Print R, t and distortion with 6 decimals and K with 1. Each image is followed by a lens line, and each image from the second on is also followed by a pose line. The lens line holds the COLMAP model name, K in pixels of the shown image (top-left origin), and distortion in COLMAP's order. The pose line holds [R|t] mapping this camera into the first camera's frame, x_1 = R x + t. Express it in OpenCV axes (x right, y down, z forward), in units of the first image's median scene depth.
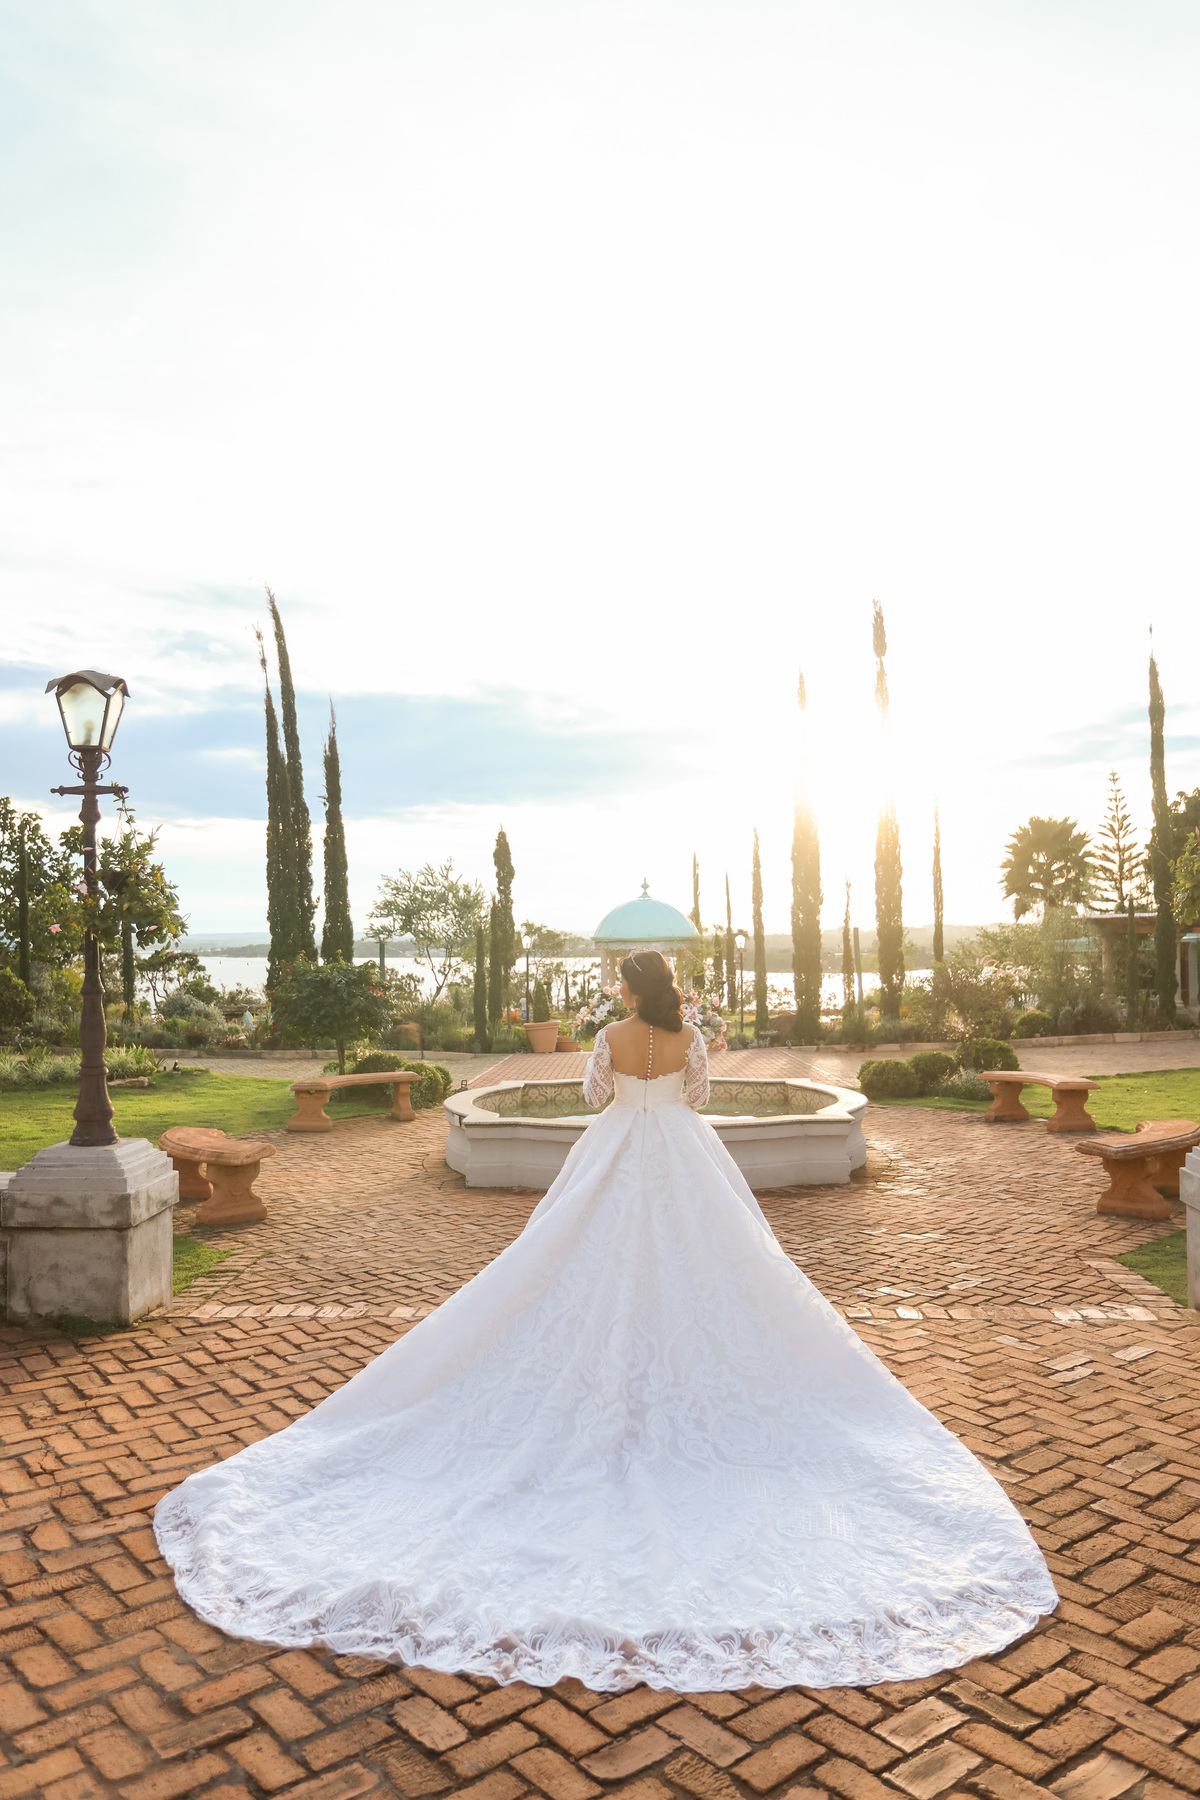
lens RADIAL K [[1403.8, 0, 604.0], [0, 1403.8, 913.8], [0, 0, 1]] dist [-0.030512, -0.000261]
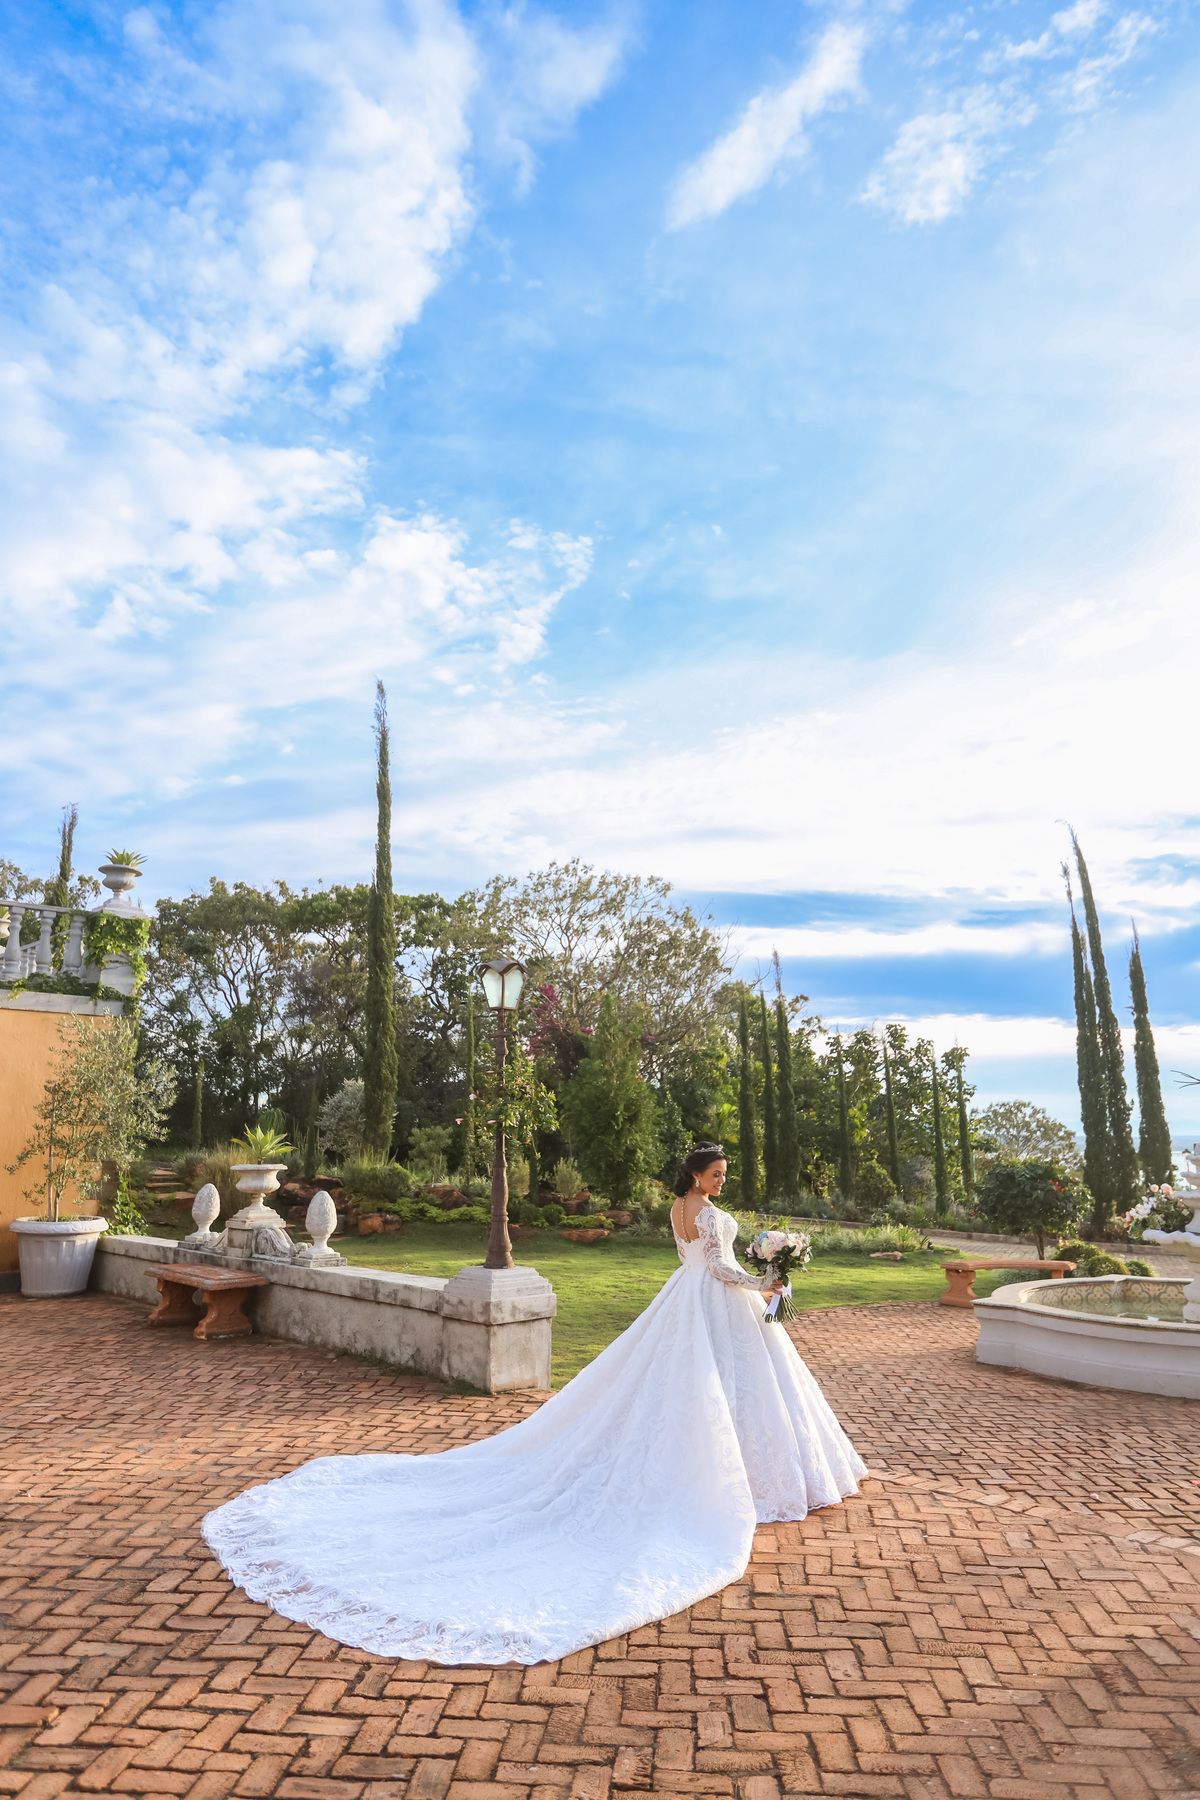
lens RADIAL K [[1237.0, 0, 609.7], [0, 1237.0, 907.4], [0, 0, 1]] dist [-0.001121, 0.003101]
pose [[0.711985, -0.117061, -0.692369, 0.870136], [0.000228, 0.986045, -0.166480, 0.002628], [0.702195, 0.118373, 0.702076, 0.116547]]
